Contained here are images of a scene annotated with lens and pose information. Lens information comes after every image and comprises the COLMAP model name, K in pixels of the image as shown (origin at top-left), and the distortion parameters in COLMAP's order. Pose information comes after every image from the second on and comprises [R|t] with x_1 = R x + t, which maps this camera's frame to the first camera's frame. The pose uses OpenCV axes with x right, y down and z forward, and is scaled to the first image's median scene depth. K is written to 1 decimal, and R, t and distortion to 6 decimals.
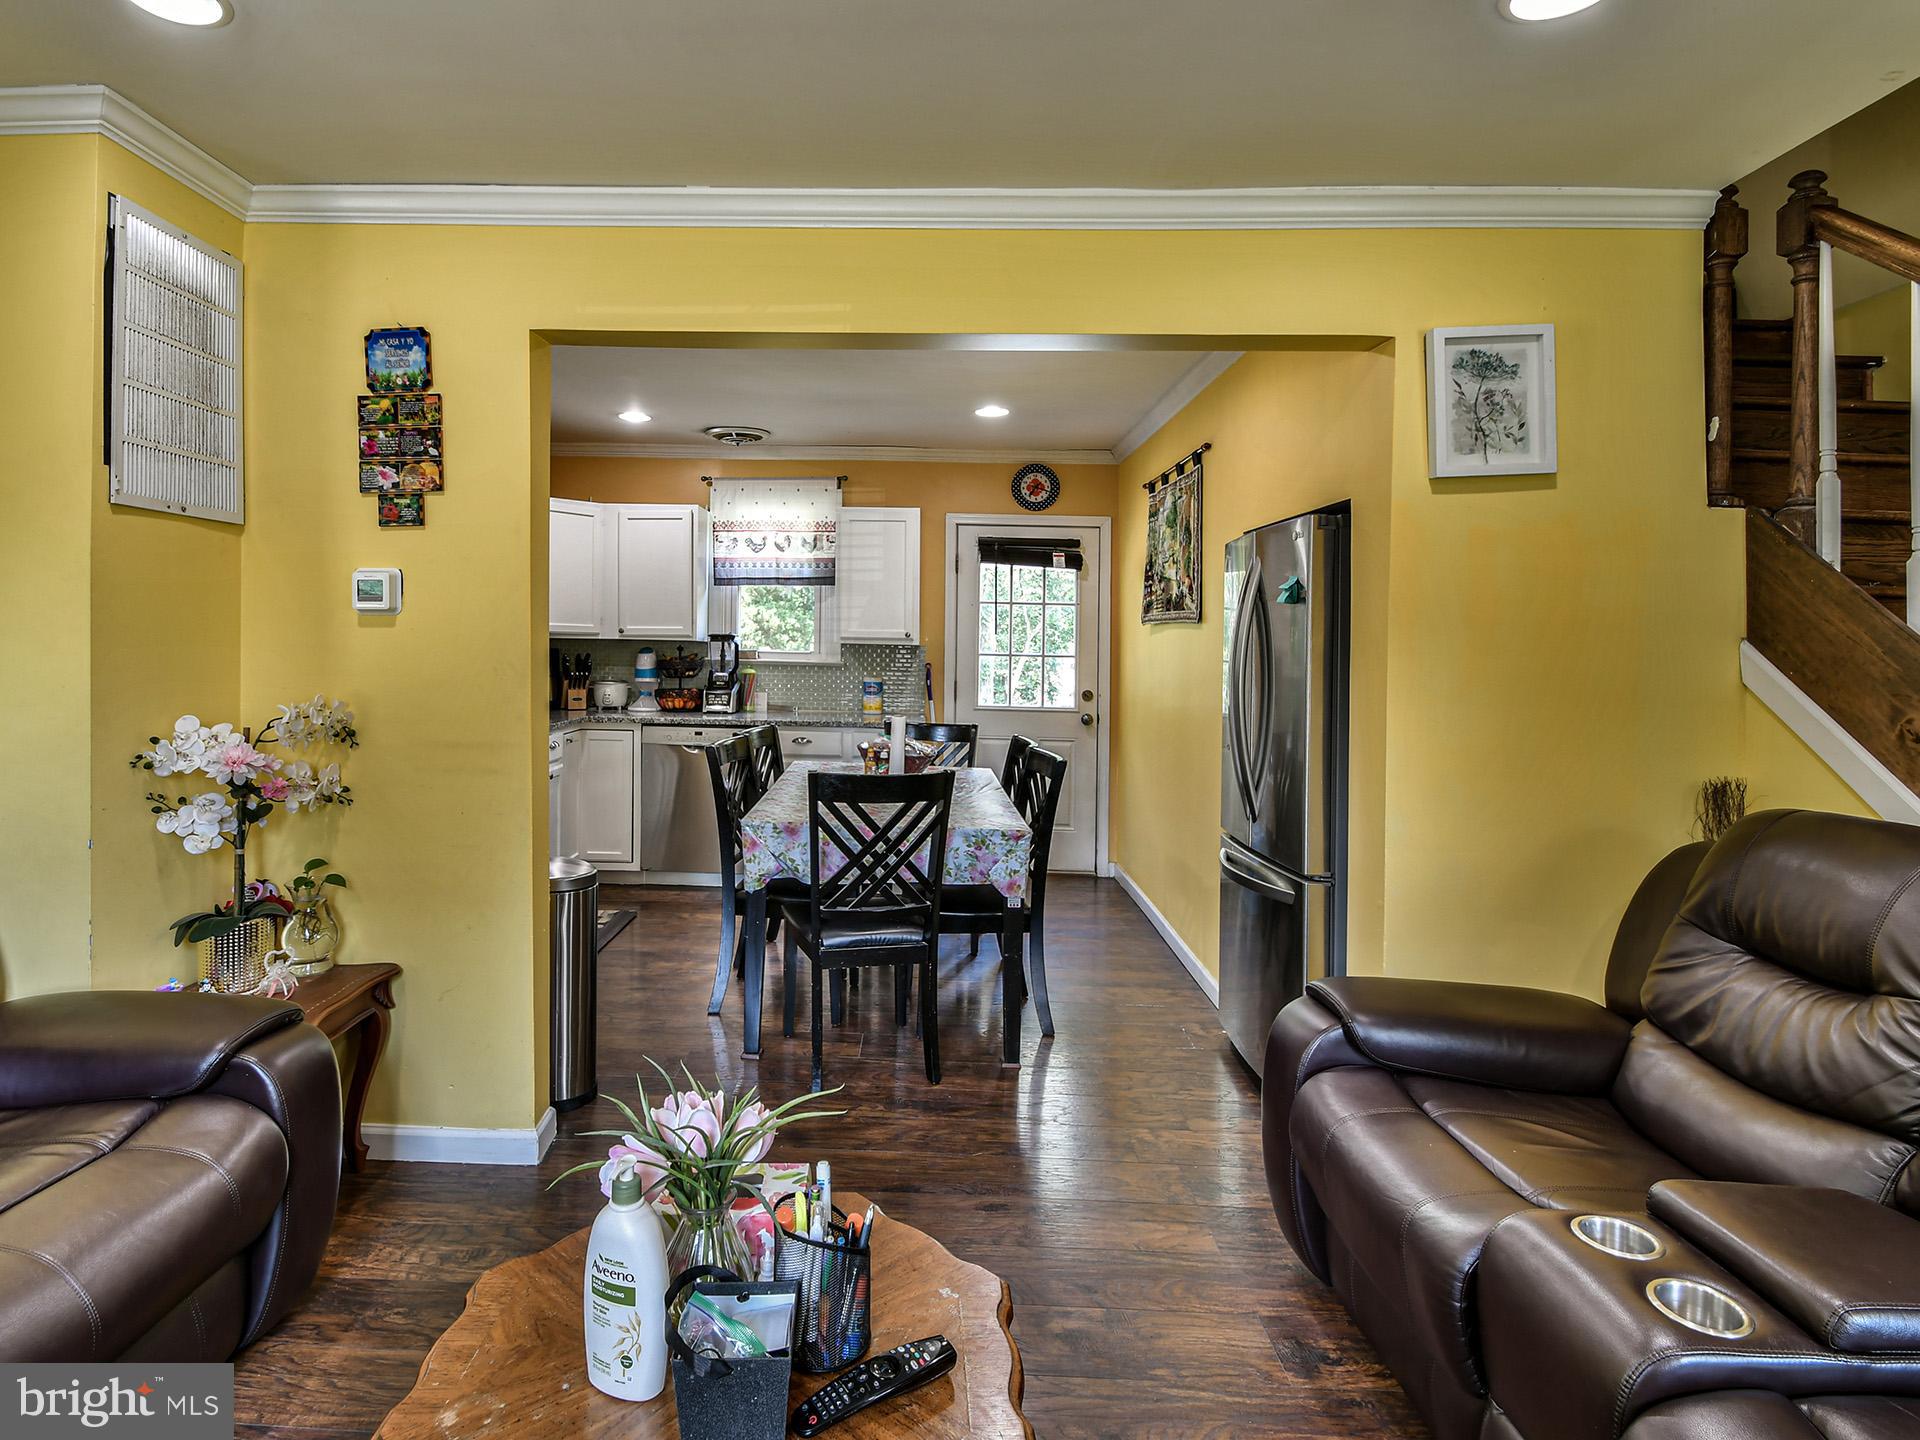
lens RADIAL K [[1013.1, 0, 951.4], [0, 1013.1, 720.9], [0, 0, 1]] dist [0.000162, 0.000893]
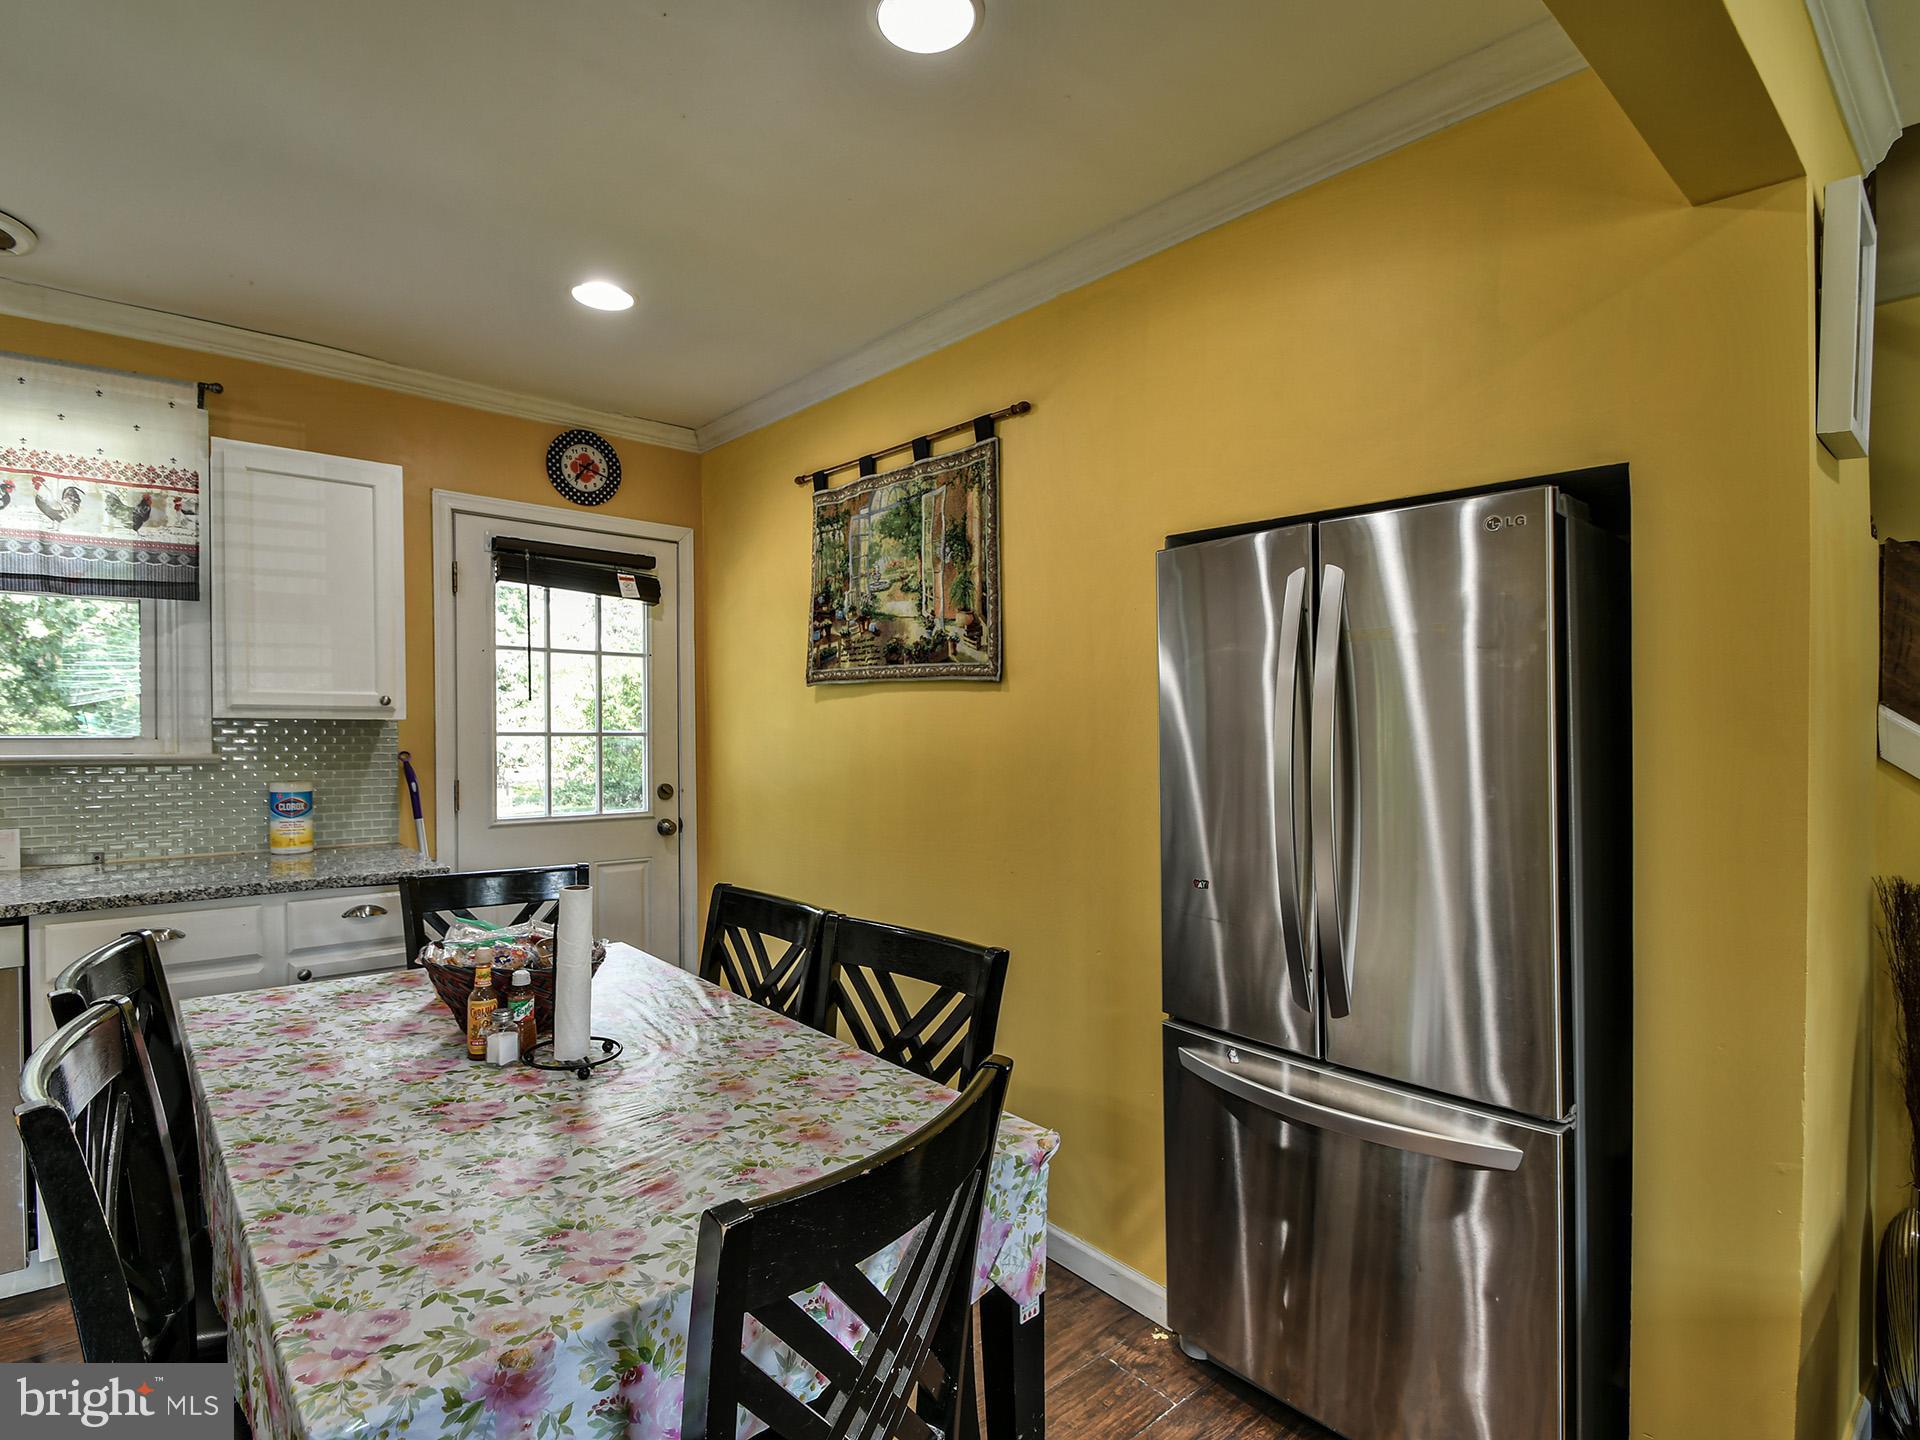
lens RADIAL K [[940.4, 0, 904.2], [0, 940.4, 756.9], [0, 0, 1]] dist [0.011012, -0.017769]
pose [[0.777230, -0.036093, 0.628181, -0.141239], [0.054753, 0.998446, -0.010377, -0.035166], [-0.626830, 0.042460, 0.777998, 0.441194]]
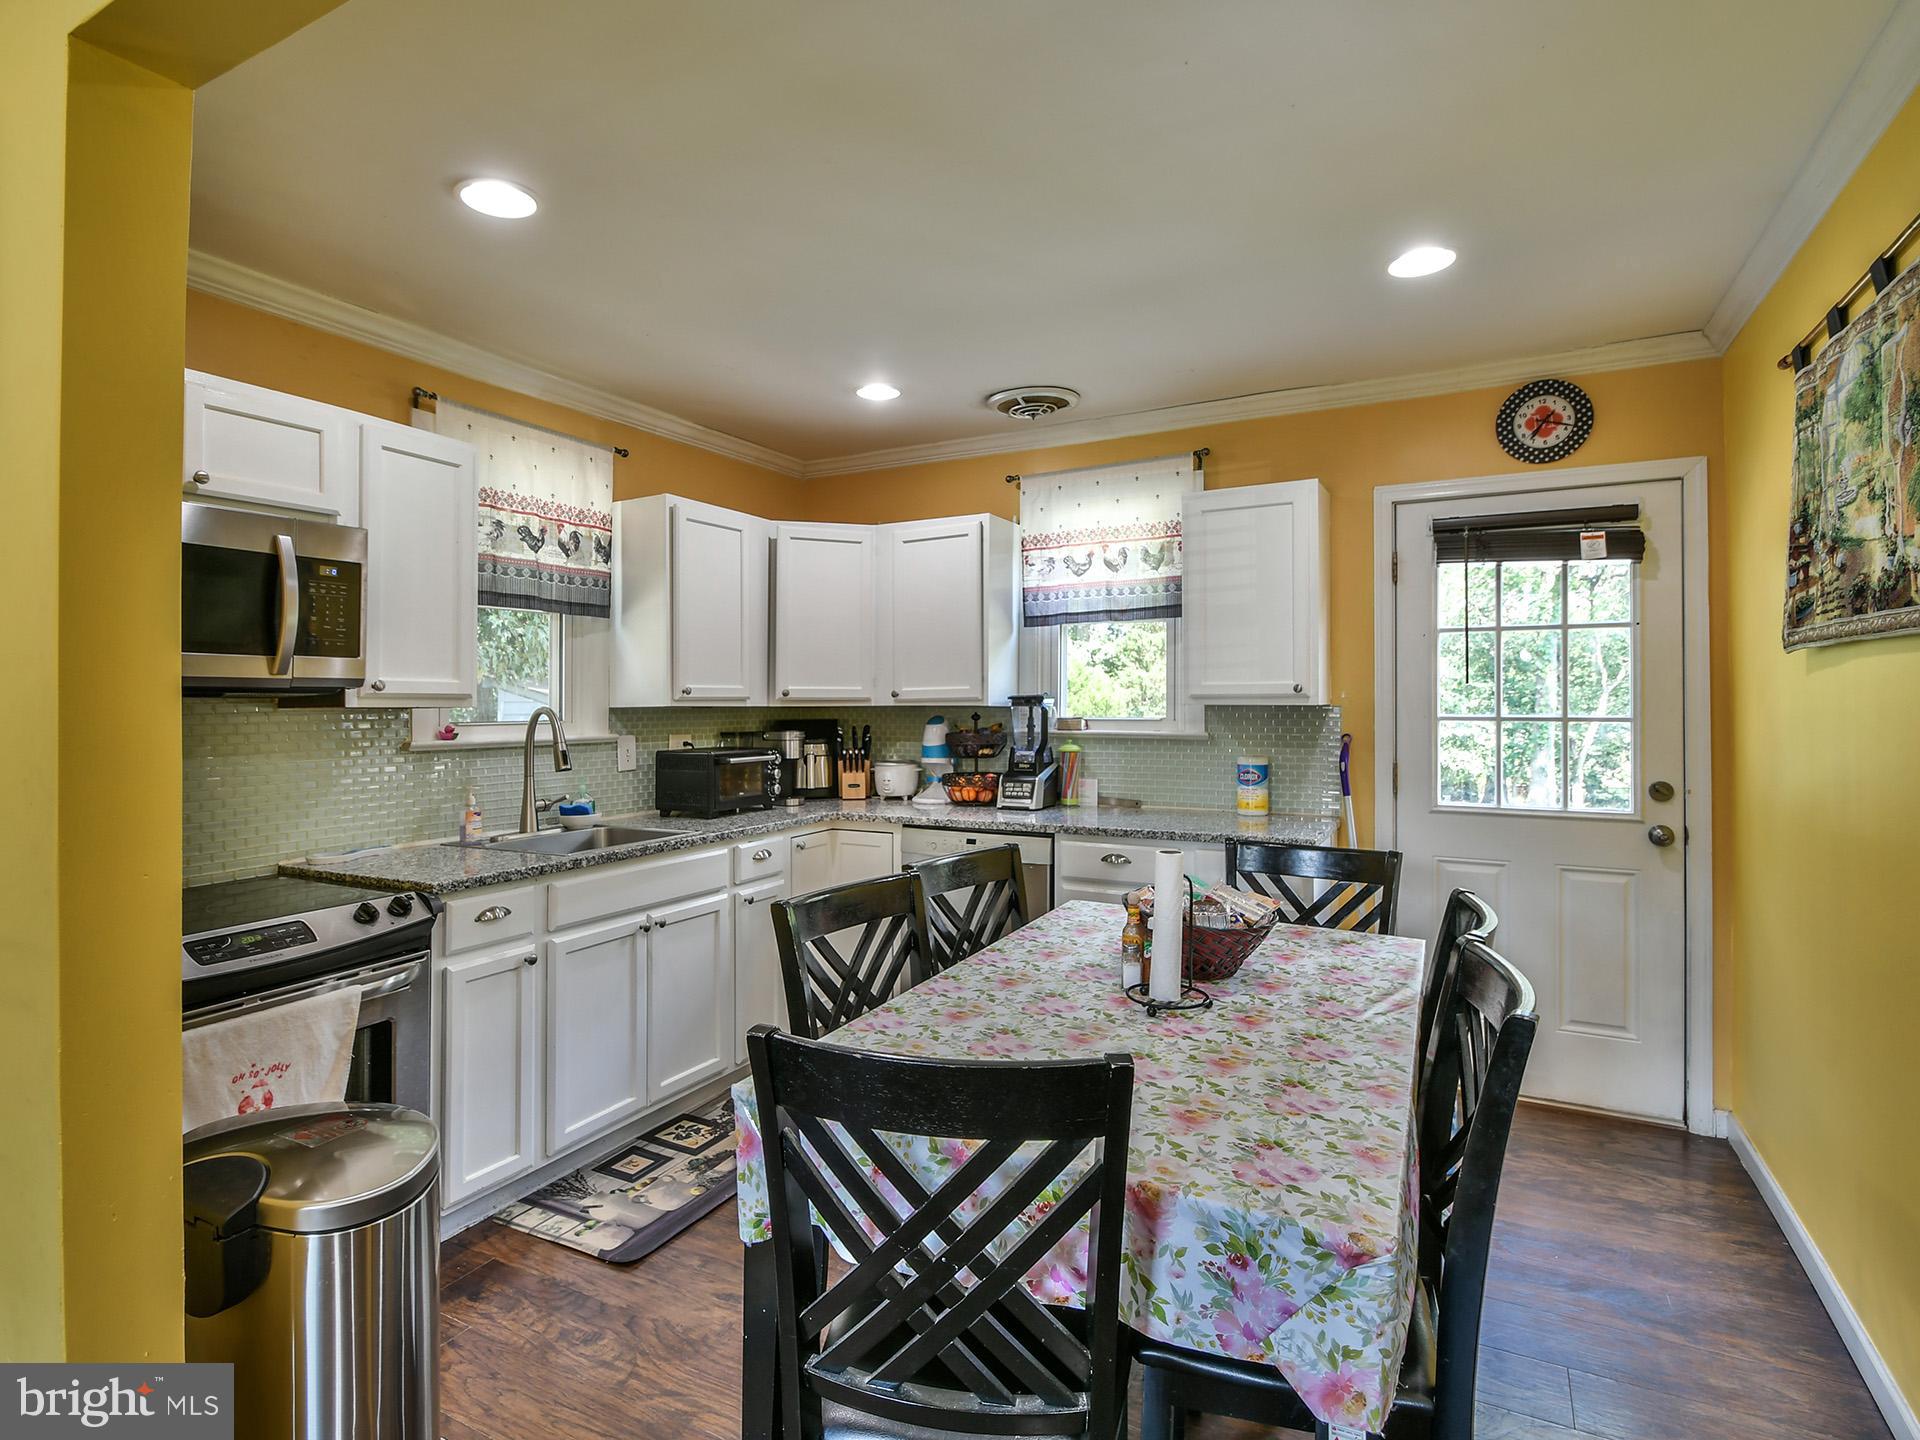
lens RADIAL K [[984.9, 0, 1000.8], [0, 984.9, 731.6], [0, 0, 1]] dist [0.023800, -0.031412]
pose [[0.884907, -0.008496, -0.465690, 0.072903], [-0.015156, 0.998779, -0.047021, -0.028615], [0.465521, 0.048667, 0.883698, 0.393409]]
